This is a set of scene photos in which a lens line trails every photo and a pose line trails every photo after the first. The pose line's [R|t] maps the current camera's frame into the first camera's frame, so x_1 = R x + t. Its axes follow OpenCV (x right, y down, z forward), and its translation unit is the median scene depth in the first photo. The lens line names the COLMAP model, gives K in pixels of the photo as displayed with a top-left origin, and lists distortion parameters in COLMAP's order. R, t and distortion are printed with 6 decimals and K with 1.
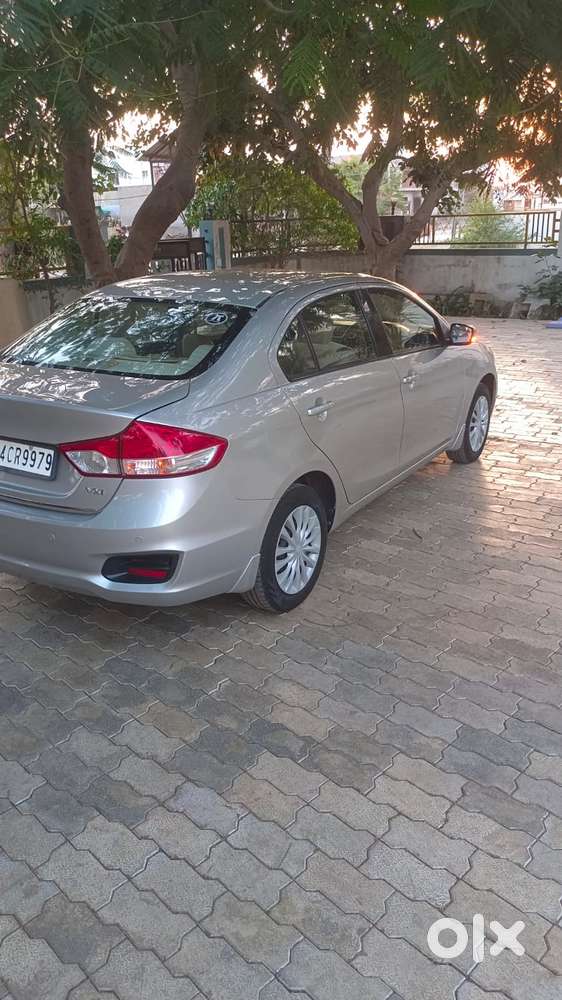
lens RADIAL K [[747.5, 0, 281.0], [0, 747.5, 500.0], [0, 0, 1]] dist [0.051374, -0.062816]
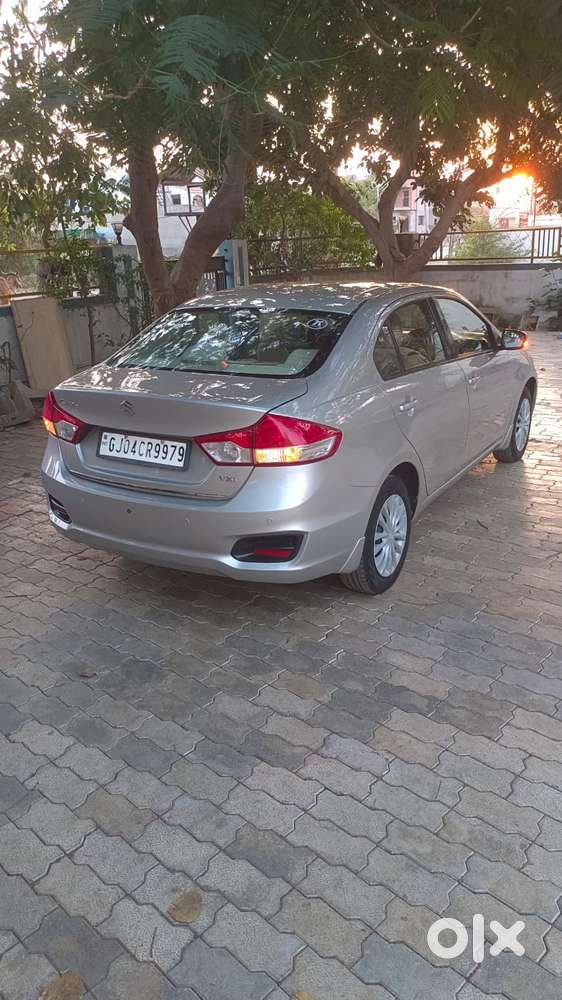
lens RADIAL K [[747.5, 0, 281.0], [0, 747.5, 500.0], [0, 0, 1]] dist [0.051374, -0.062816]
pose [[0.999762, -0.016795, 0.013896, -0.173783], [0.017124, 0.999568, -0.023871, 0.044416], [-0.013490, 0.024104, 0.999618, -0.096912]]
